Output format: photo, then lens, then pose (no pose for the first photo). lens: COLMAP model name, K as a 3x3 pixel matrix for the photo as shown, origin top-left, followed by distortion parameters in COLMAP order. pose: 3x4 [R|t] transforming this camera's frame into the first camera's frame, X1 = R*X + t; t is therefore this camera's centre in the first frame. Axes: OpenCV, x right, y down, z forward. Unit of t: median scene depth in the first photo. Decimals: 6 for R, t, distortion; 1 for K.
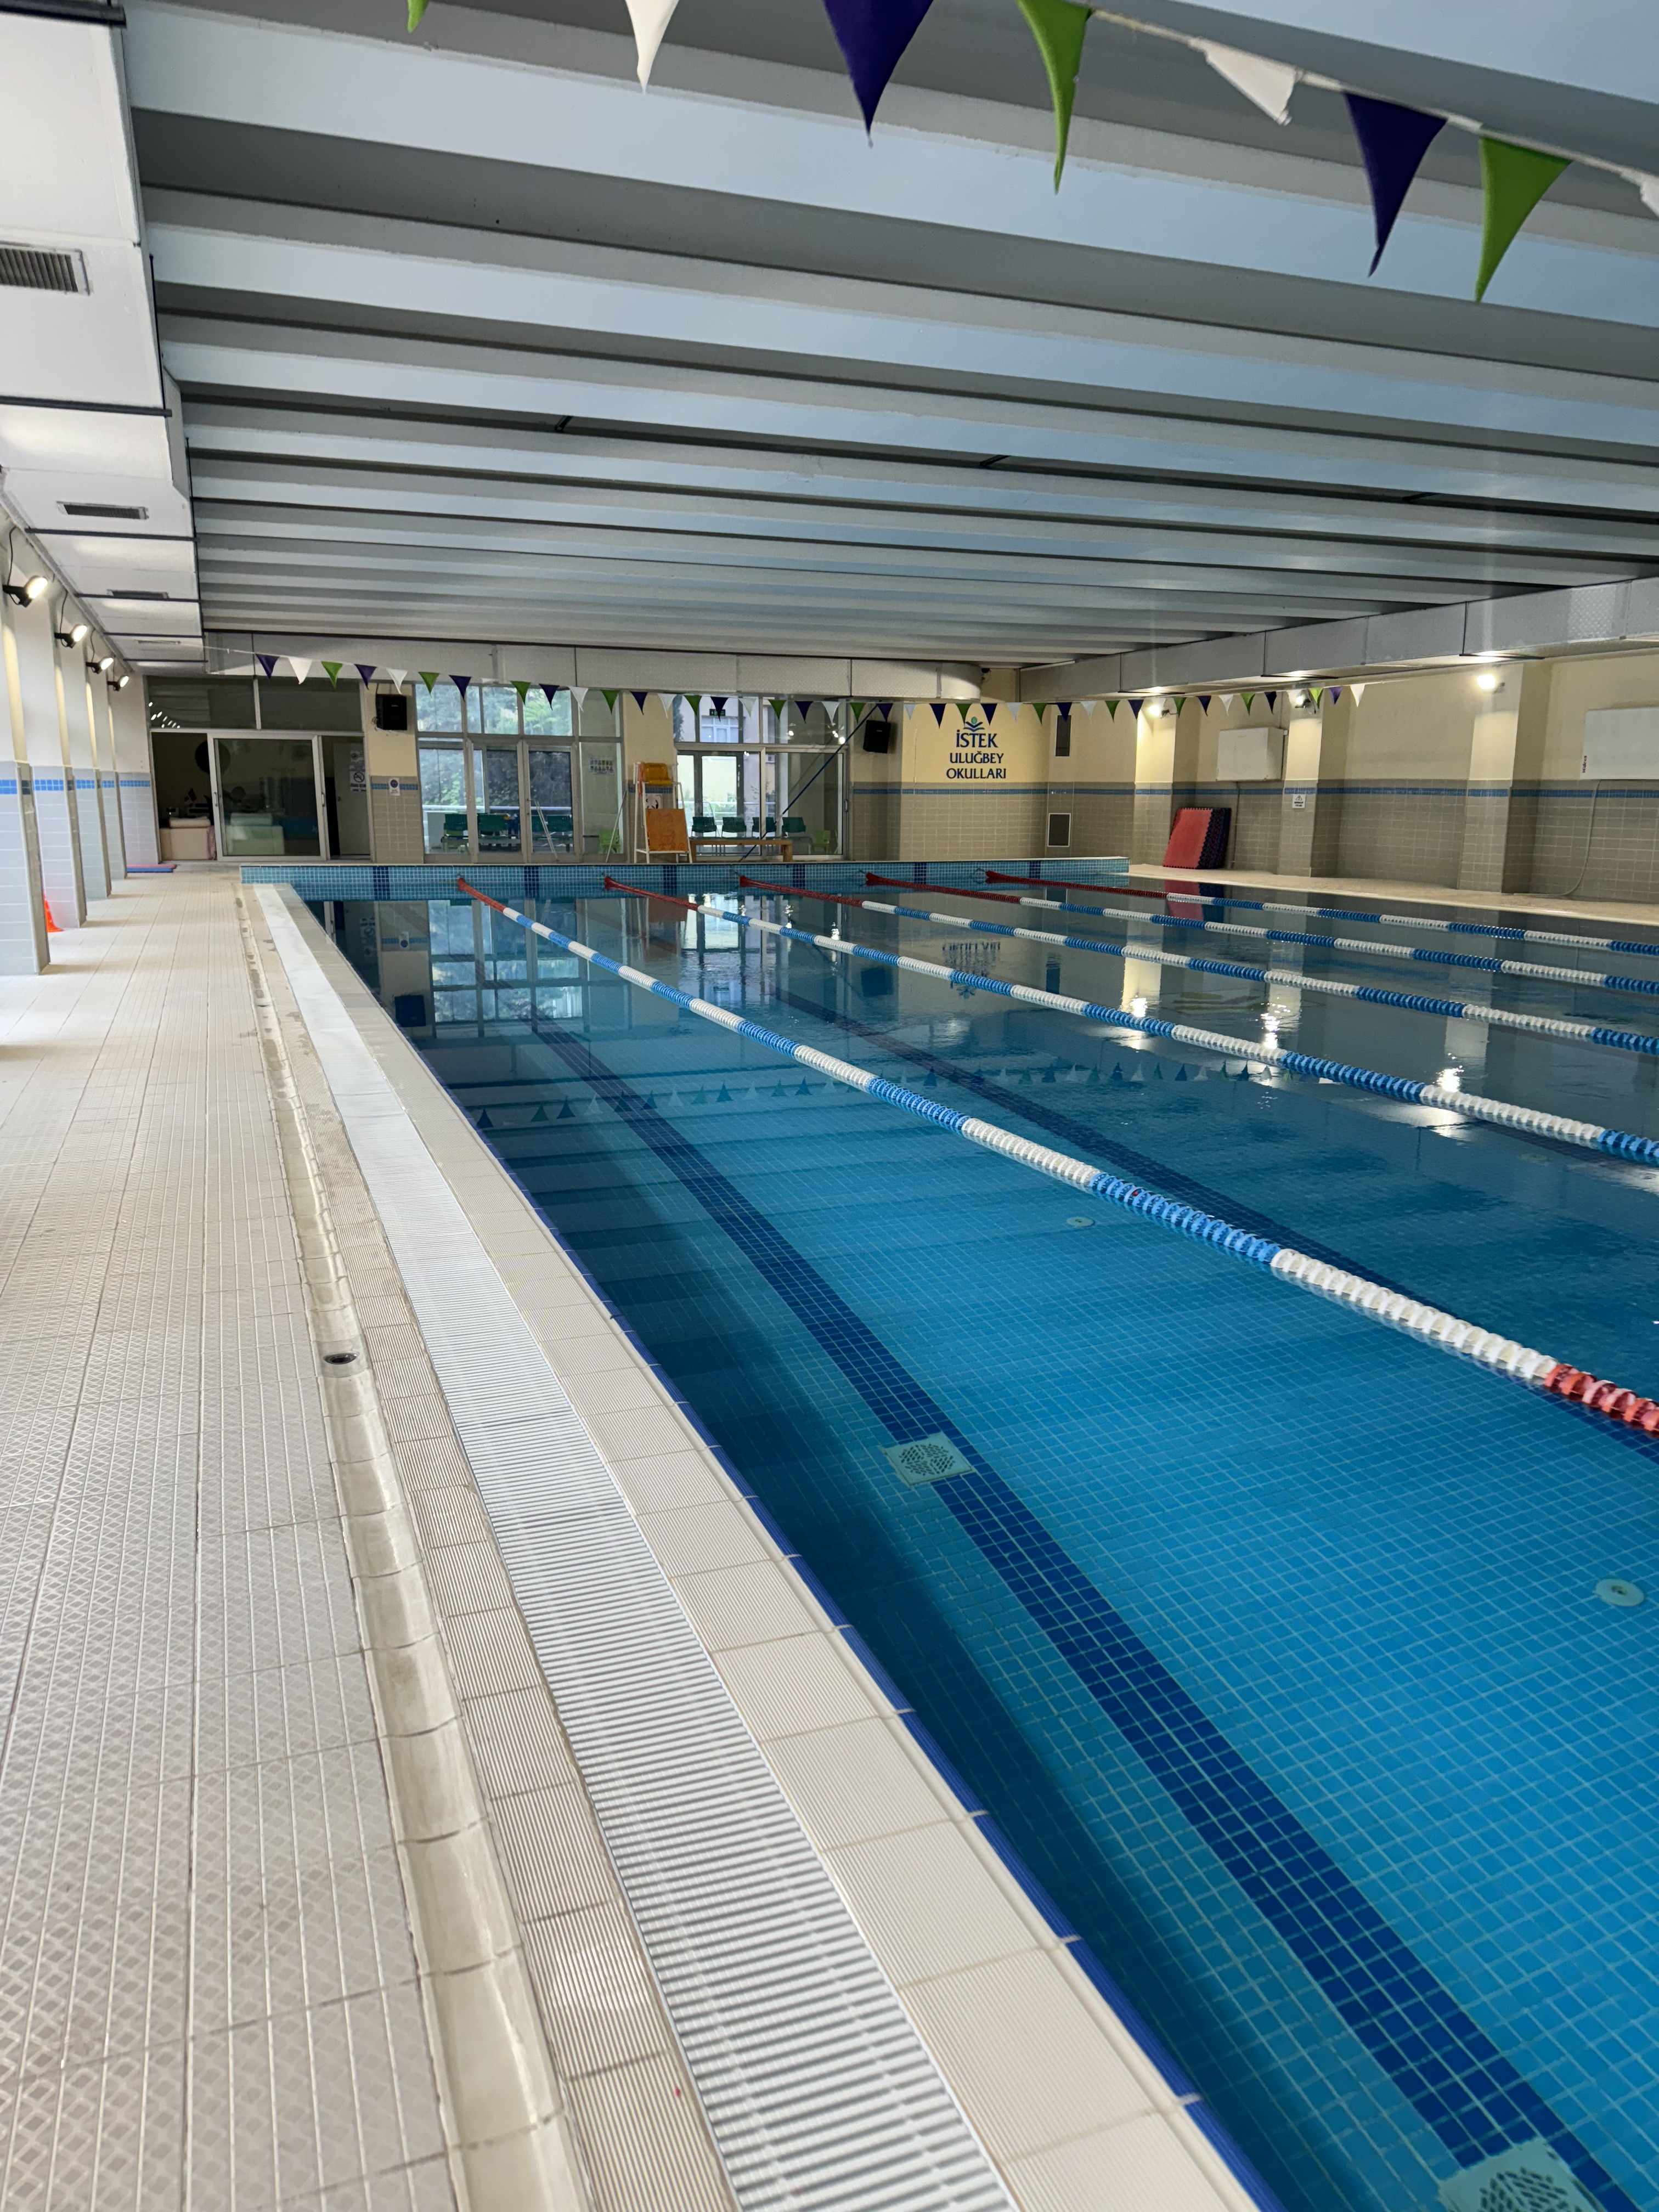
lens RADIAL K [[1588.0, 0, 830.4], [0, 1588.0, 1116.9], [0, 0, 1]] dist [0.098952, -0.003350]
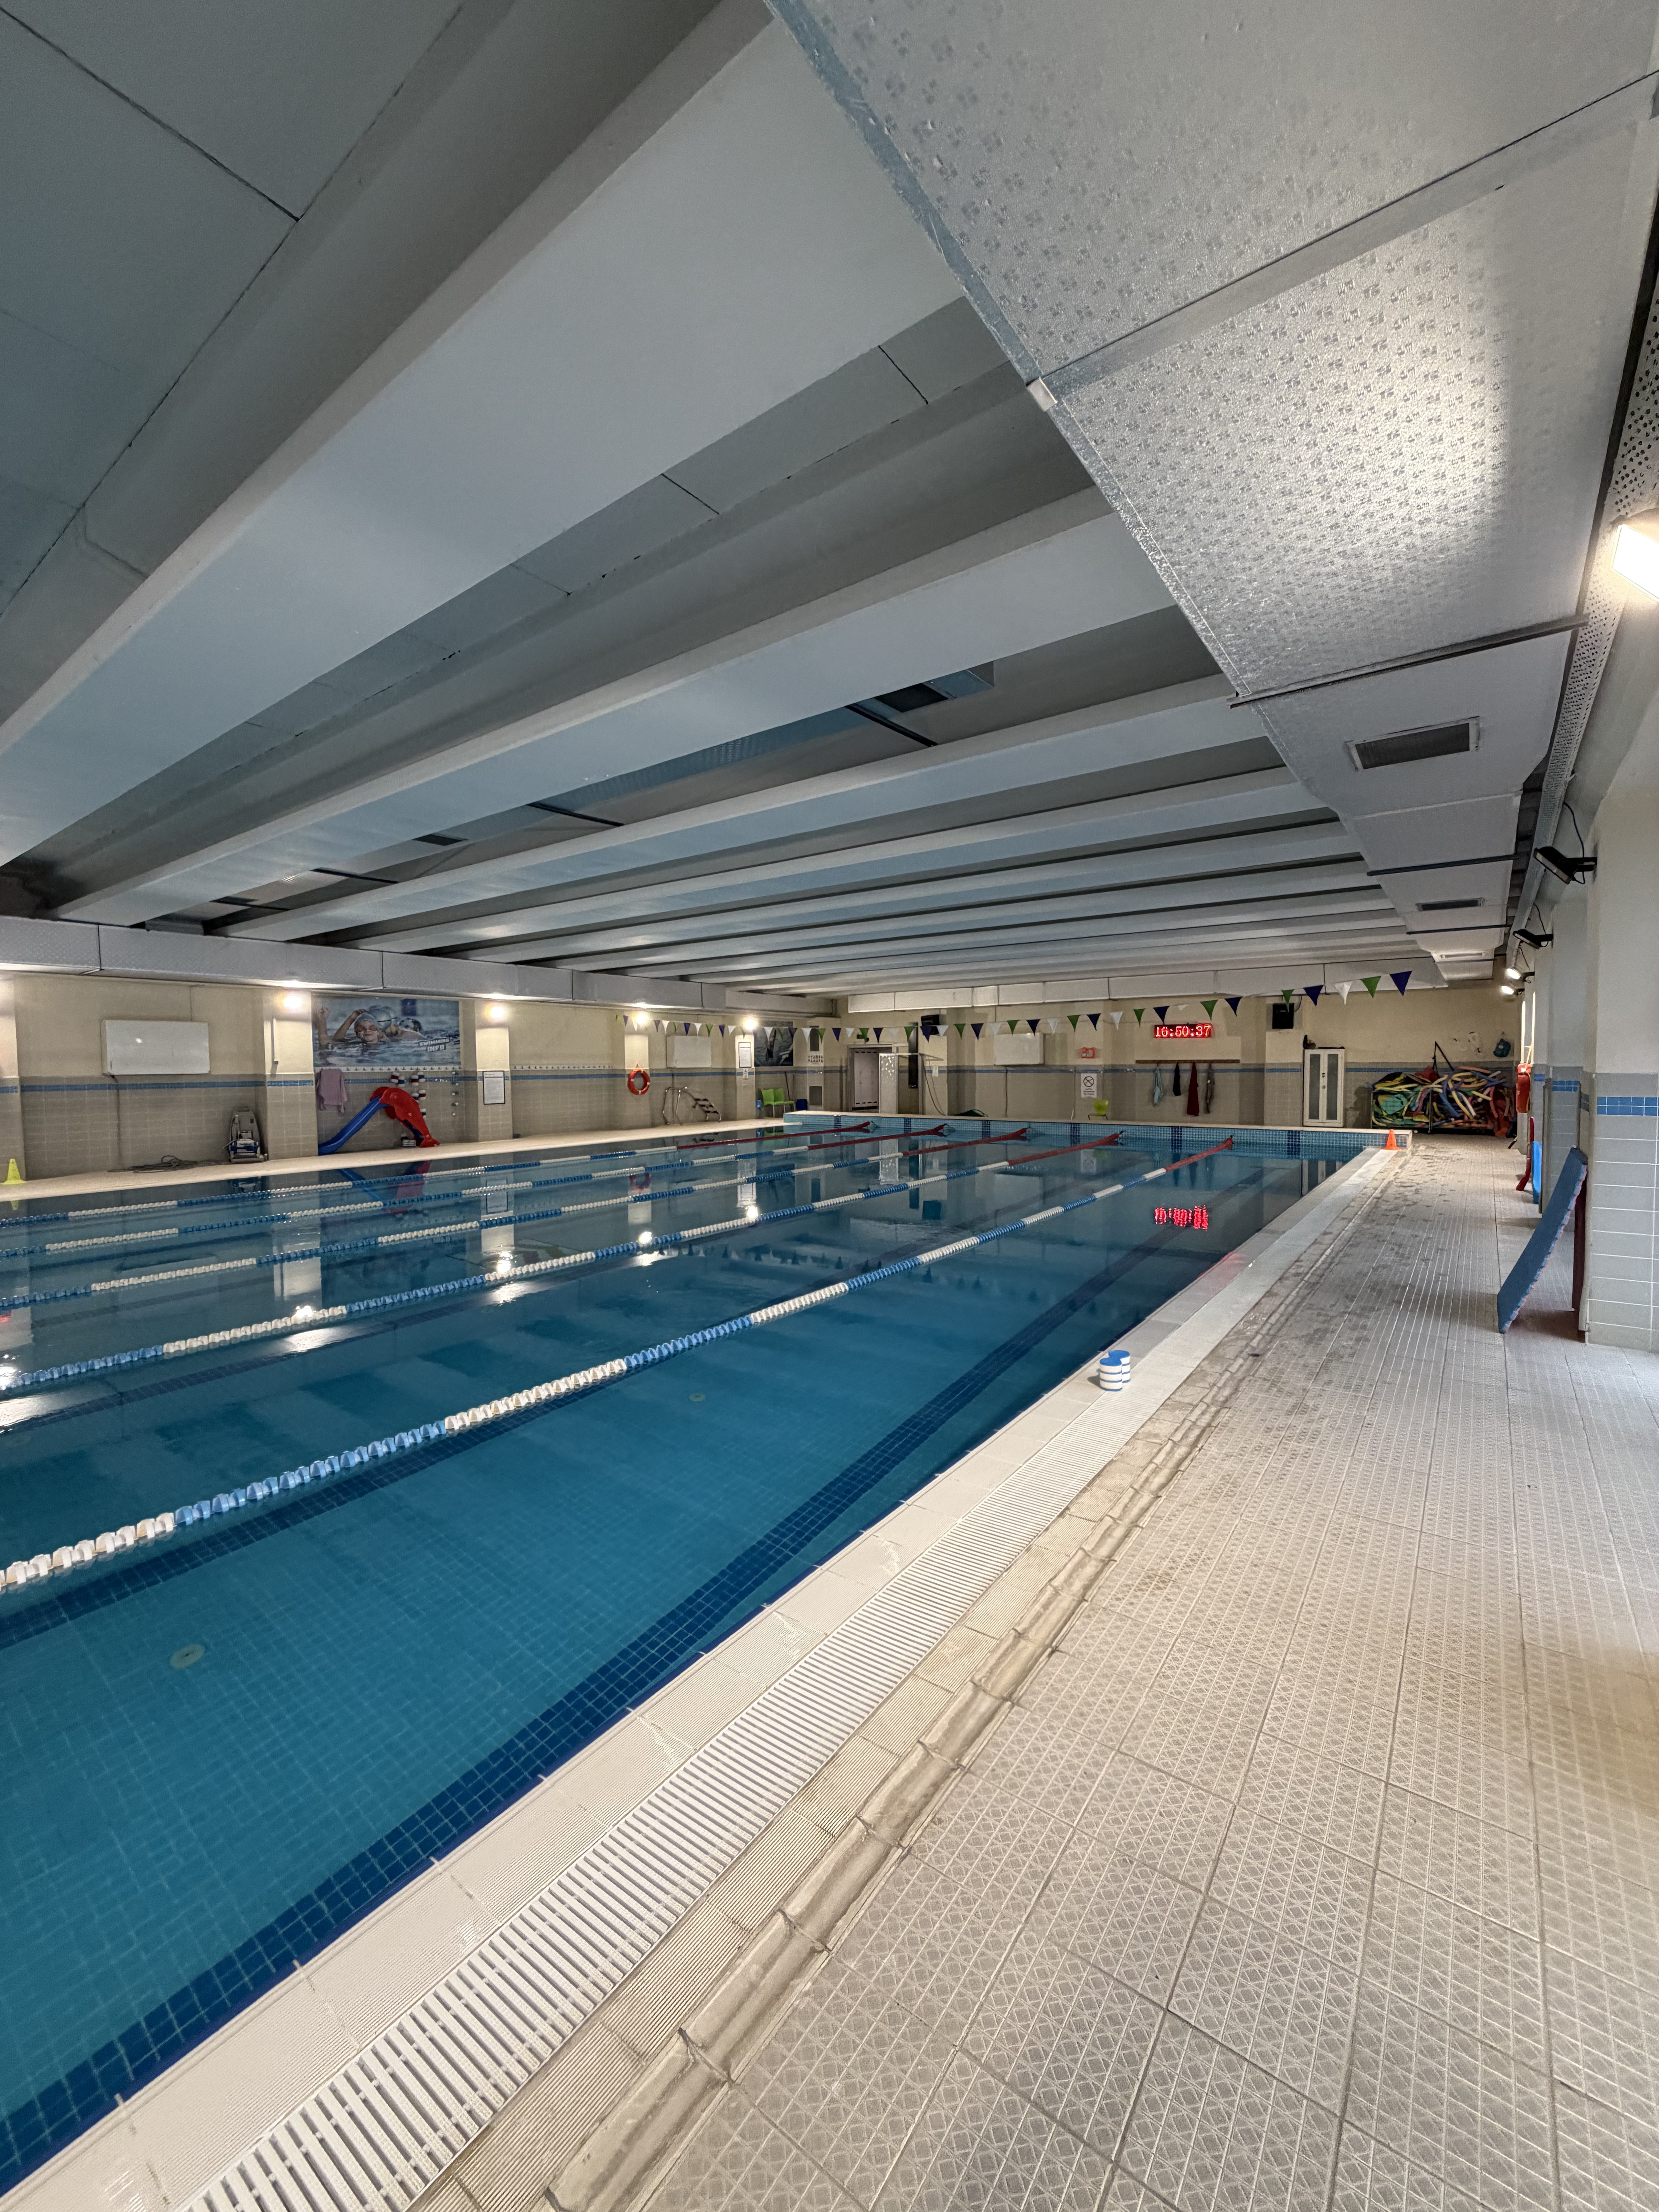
lens RADIAL K [[891.0, 0, 815.7], [0, 891.0, 1105.0], [0, 0, 1]] dist [-0.001127, -0.000043]
pose [[-0.525742, -0.028808, 0.850156, -0.231367], [0.186405, 0.971233, 0.148184, -0.116606], [-0.829969, 0.236380, -0.505248, 0.558402]]
